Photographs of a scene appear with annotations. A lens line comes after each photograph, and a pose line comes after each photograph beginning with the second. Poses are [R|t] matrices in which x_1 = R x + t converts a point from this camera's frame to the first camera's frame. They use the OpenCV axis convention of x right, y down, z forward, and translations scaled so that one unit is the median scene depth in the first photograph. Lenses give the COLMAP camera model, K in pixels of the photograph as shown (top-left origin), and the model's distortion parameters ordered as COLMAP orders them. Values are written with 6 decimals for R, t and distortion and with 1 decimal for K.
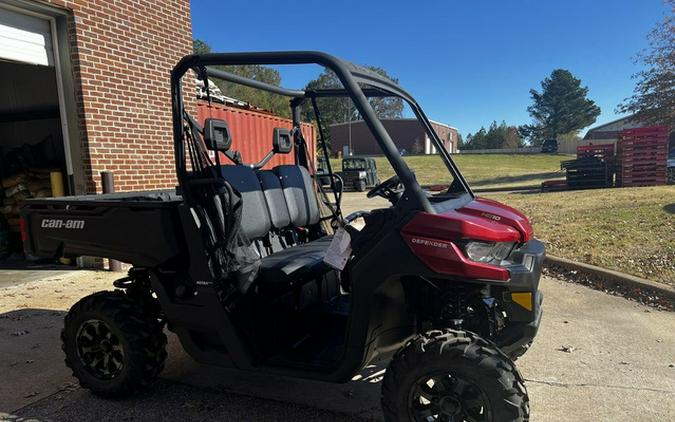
lens RADIAL K [[500.4, 0, 338.6], [0, 500.4, 254.3], [0, 0, 1]] dist [0.058332, -0.066983]
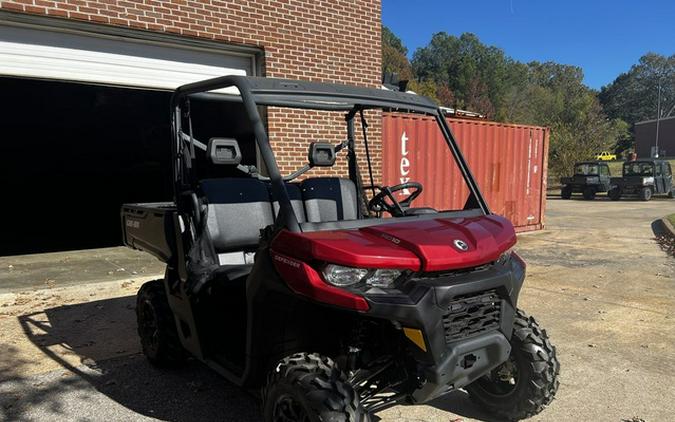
lens RADIAL K [[500.4, 0, 338.6], [0, 500.4, 254.3], [0, 0, 1]] dist [0.058332, -0.066983]
pose [[0.856597, 0.078242, -0.510019, 0.493402], [-0.084002, 0.996396, 0.011774, -0.036511], [0.509102, 0.032757, 0.860083, 0.136756]]
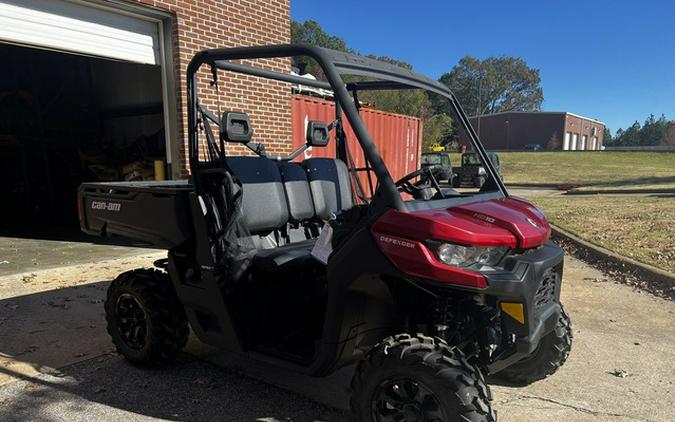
lens RADIAL K [[500.4, 0, 338.6], [0, 500.4, 254.3], [0, 0, 1]] dist [0.058332, -0.066983]
pose [[0.969819, 0.065954, -0.234736, 0.192572], [-0.063246, 0.997816, 0.019052, -0.006573], [0.235480, -0.003631, 0.971872, 0.029526]]
